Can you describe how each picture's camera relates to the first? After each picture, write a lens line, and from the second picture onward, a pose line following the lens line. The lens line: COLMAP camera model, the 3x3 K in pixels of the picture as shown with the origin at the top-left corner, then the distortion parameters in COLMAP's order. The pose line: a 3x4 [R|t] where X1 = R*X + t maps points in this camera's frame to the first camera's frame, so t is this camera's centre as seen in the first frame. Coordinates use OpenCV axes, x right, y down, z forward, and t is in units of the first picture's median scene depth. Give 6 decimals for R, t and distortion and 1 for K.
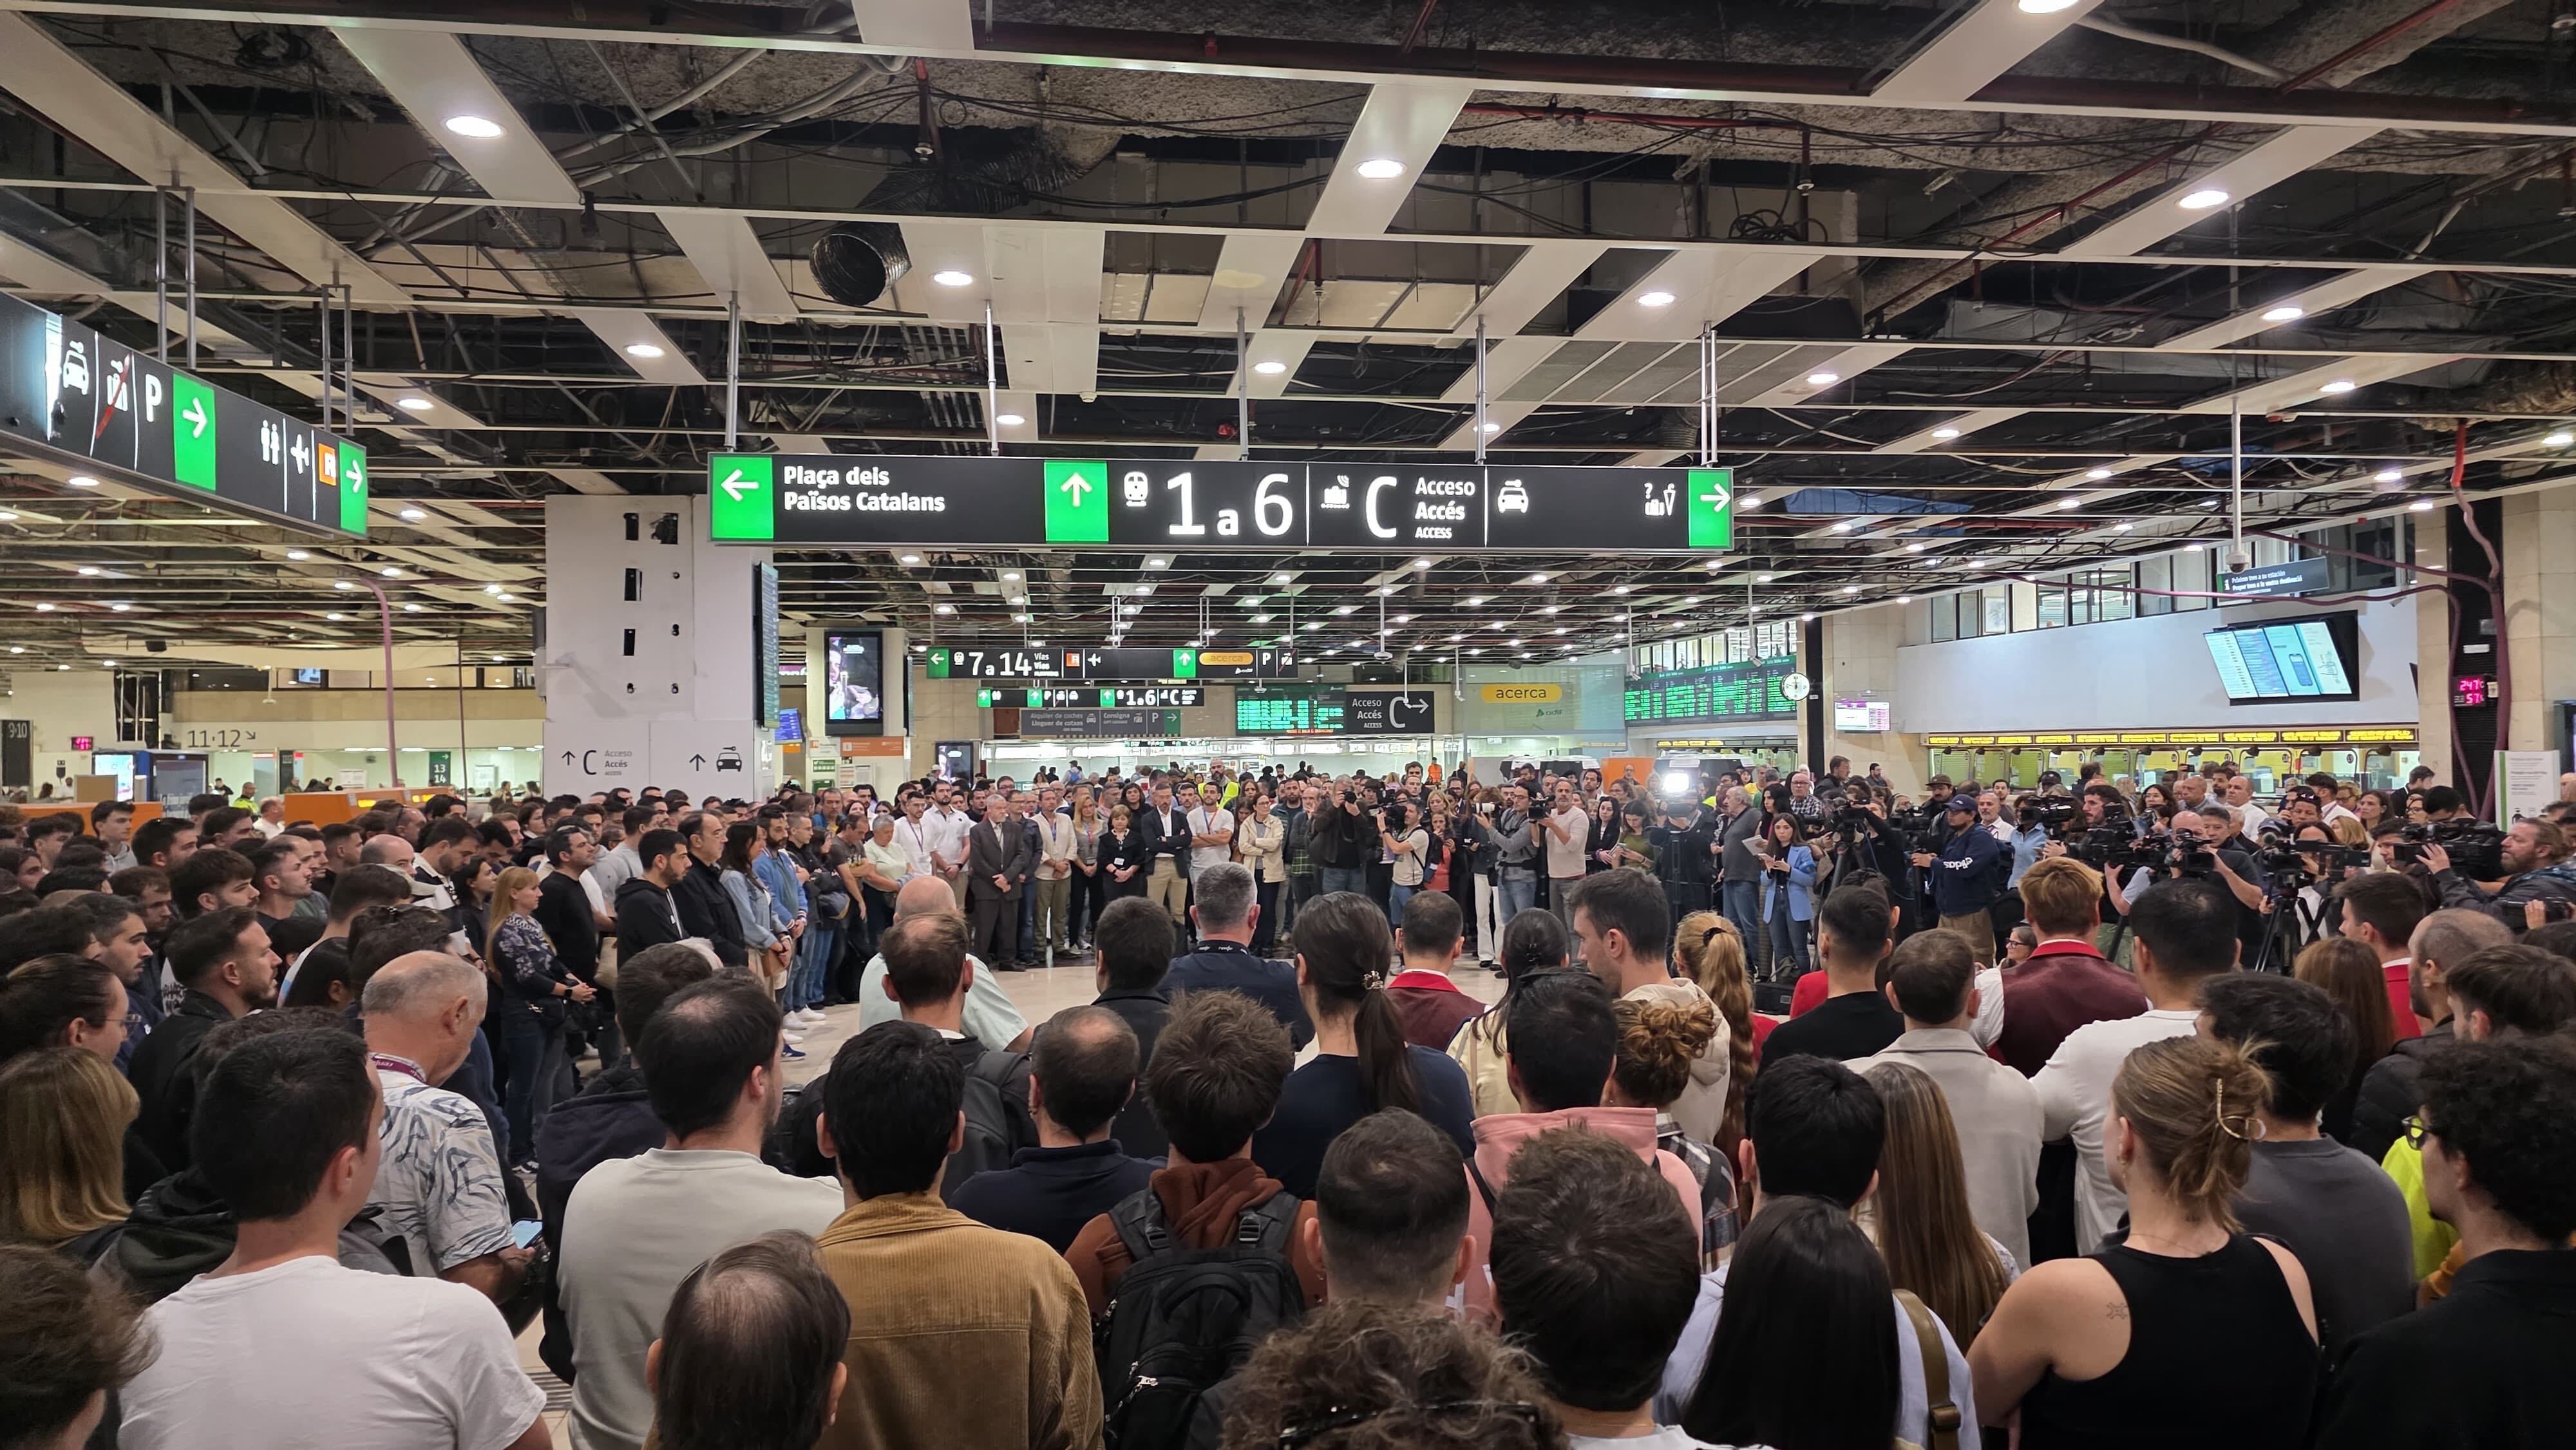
lens RADIAL K [[1667.1, 0, 1288.0], [0, 1667.1, 725.0], [0, 0, 1]] dist [0.067443, -0.187924]
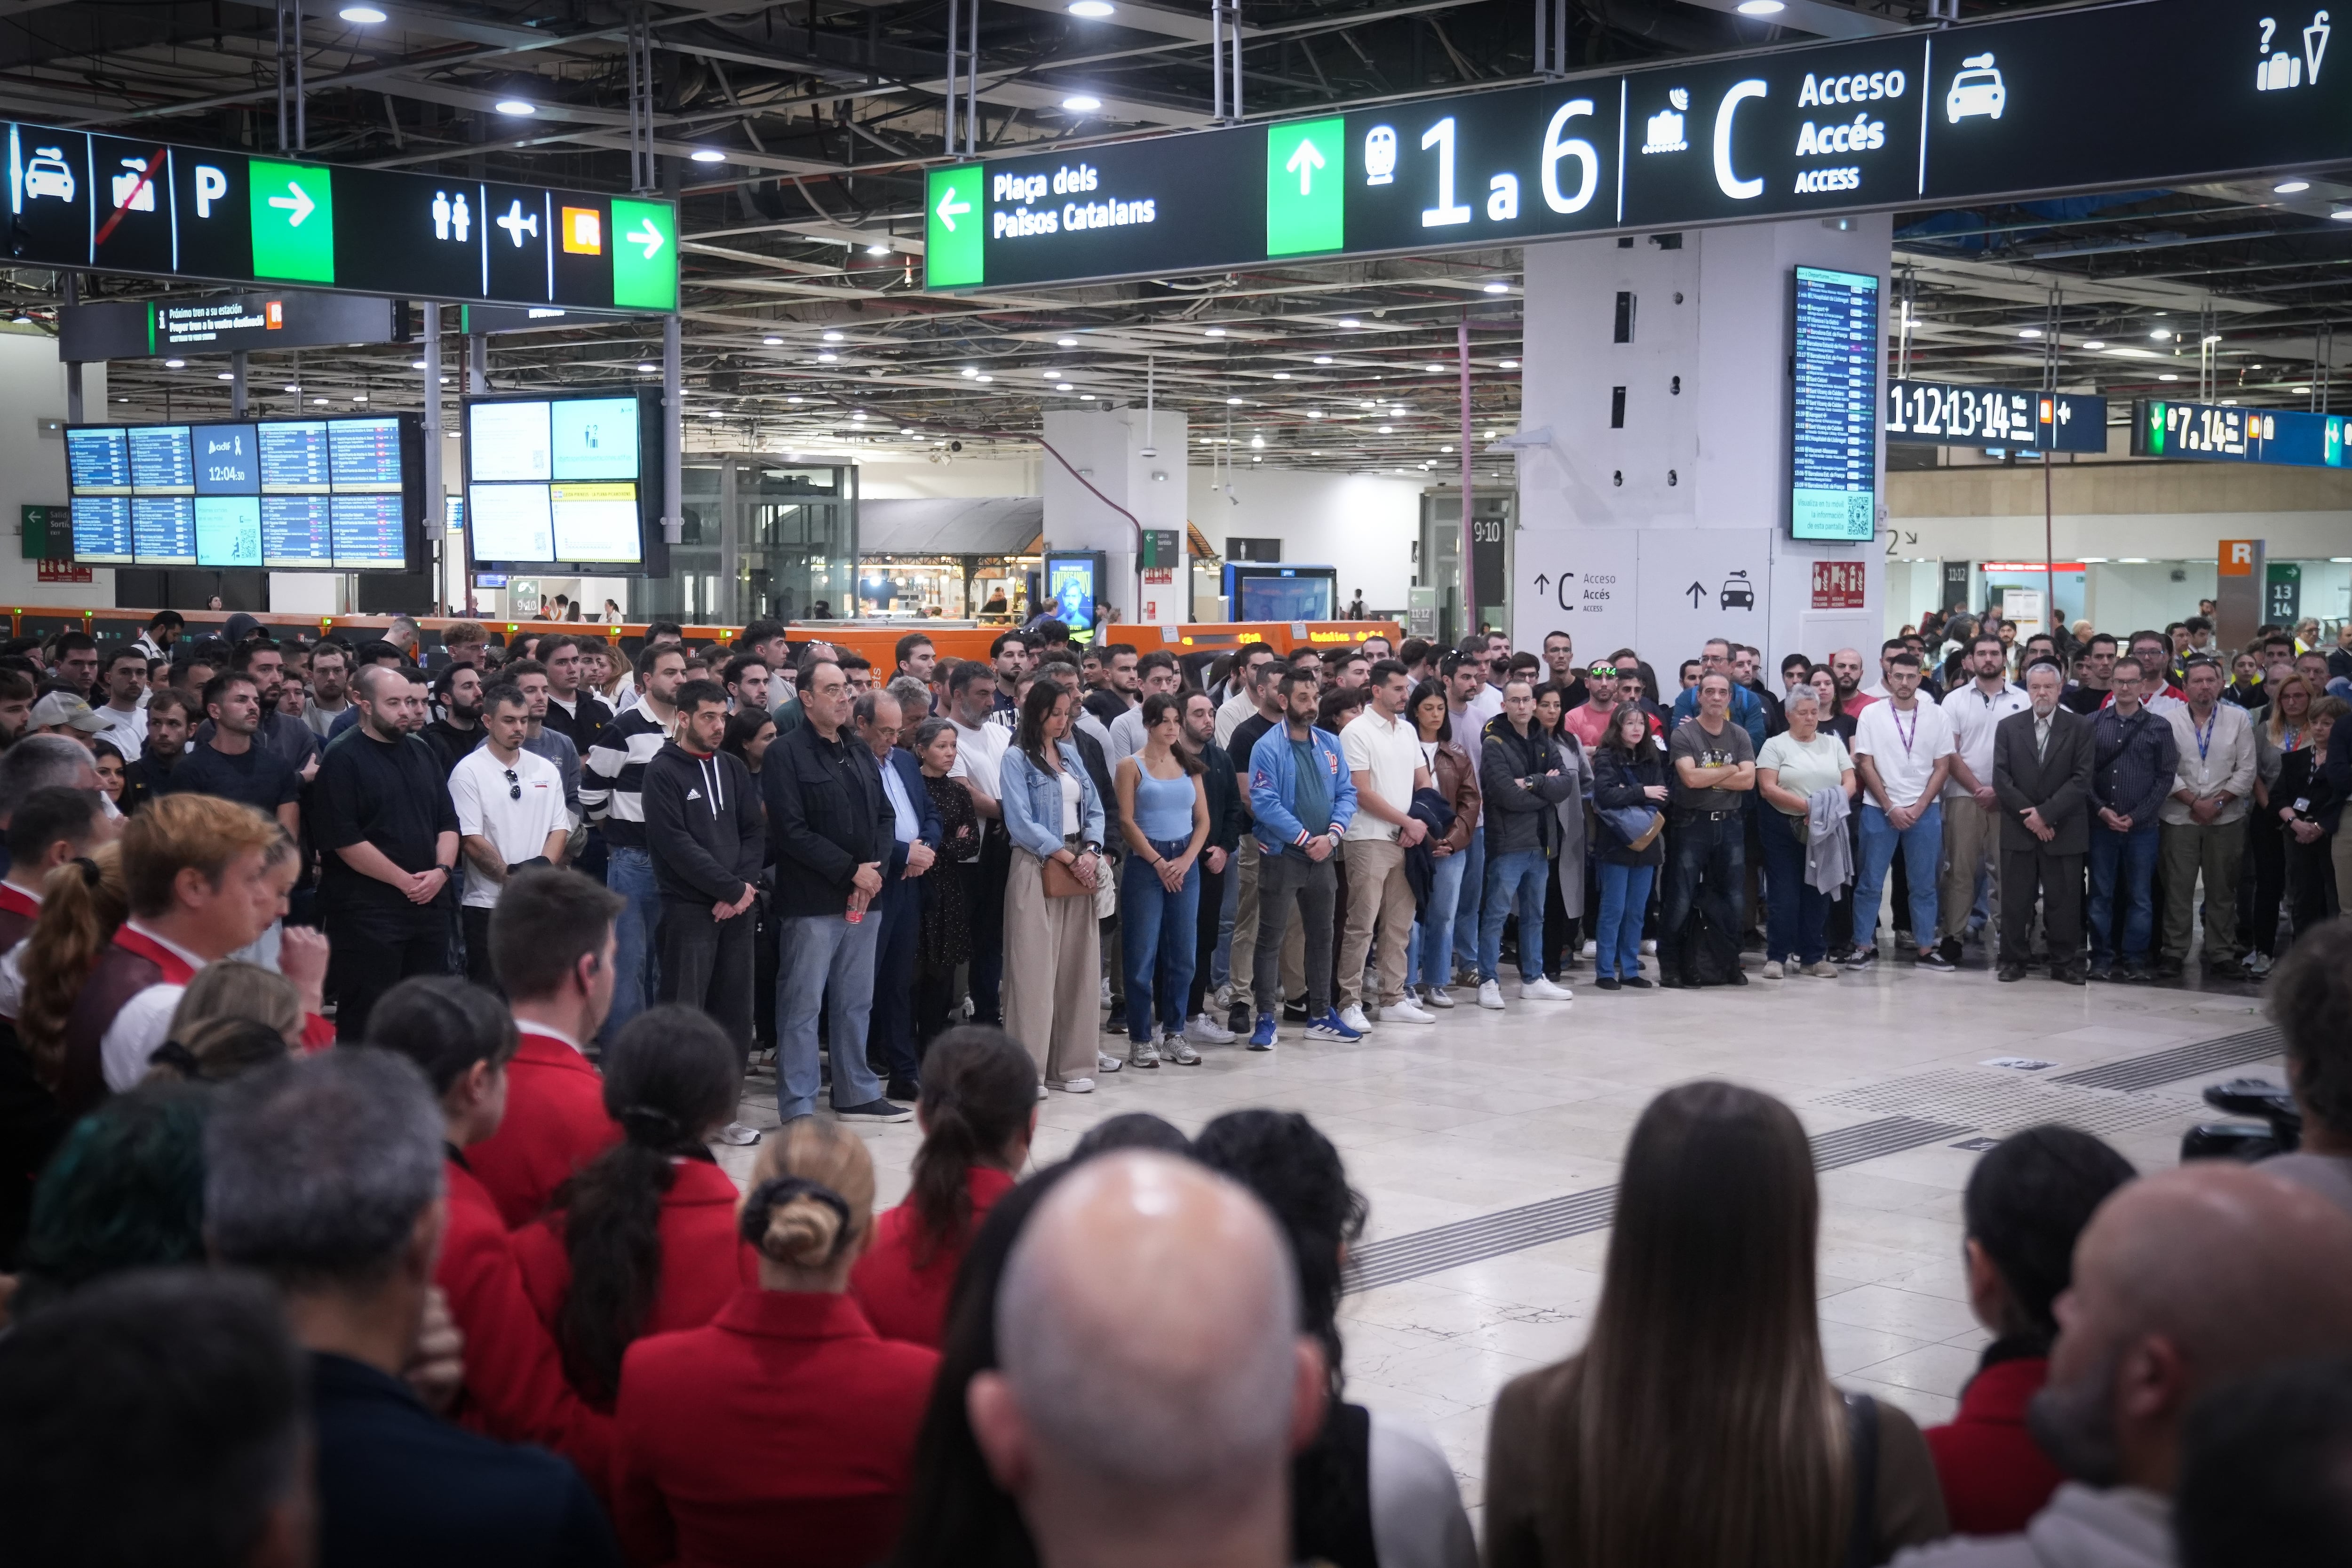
lens RADIAL K [[2958.9, 0, 1176.0], [0, 2958.9, 784.0], [0, 0, 1]] dist [-0.013100, 0.254464]
pose [[0.605403, 0.072883, -0.792575, 0.715120], [-0.001714, 0.995916, 0.090273, -0.011895], [0.795918, -0.053293, 0.603055, 0.283604]]
